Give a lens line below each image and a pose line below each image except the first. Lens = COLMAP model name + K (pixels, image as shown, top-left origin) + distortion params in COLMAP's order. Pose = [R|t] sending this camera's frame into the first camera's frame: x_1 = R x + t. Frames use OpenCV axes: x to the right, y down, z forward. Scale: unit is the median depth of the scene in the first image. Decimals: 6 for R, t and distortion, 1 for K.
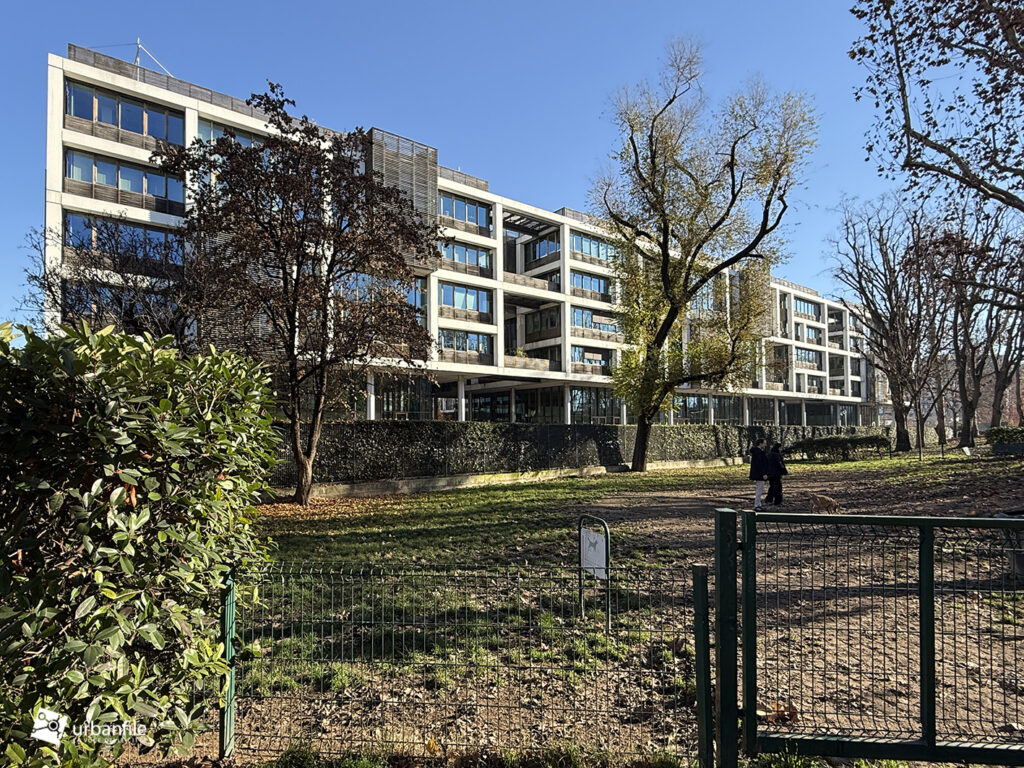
lens RADIAL K [[522.8, 0, 508.7], [0, 522.8, 414.2], [0, 0, 1]] dist [0.000679, -0.000281]
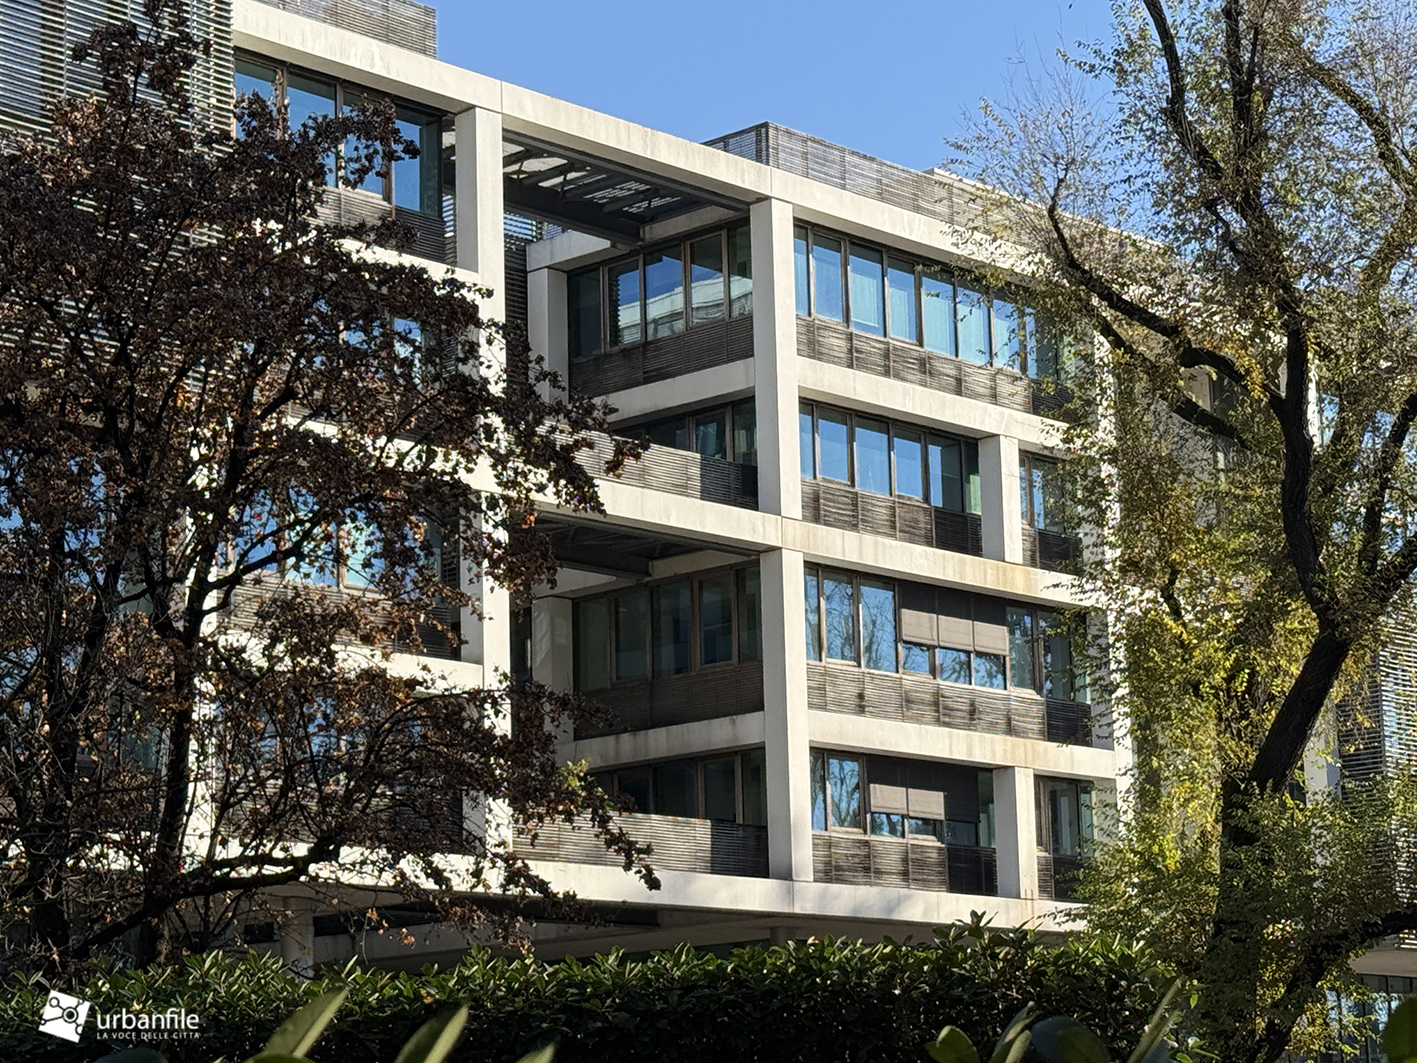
lens RADIAL K [[3217.6, 0, 736.6], [0, 3217.6, 579.7], [0, 0, 1]] dist [0.174497, 0.504582]
pose [[0.984222, 0.010258, 0.176640, -0.141589], [0.018559, 0.986826, -0.160717, 0.009576], [-0.175962, 0.161460, 0.971066, -0.276697]]
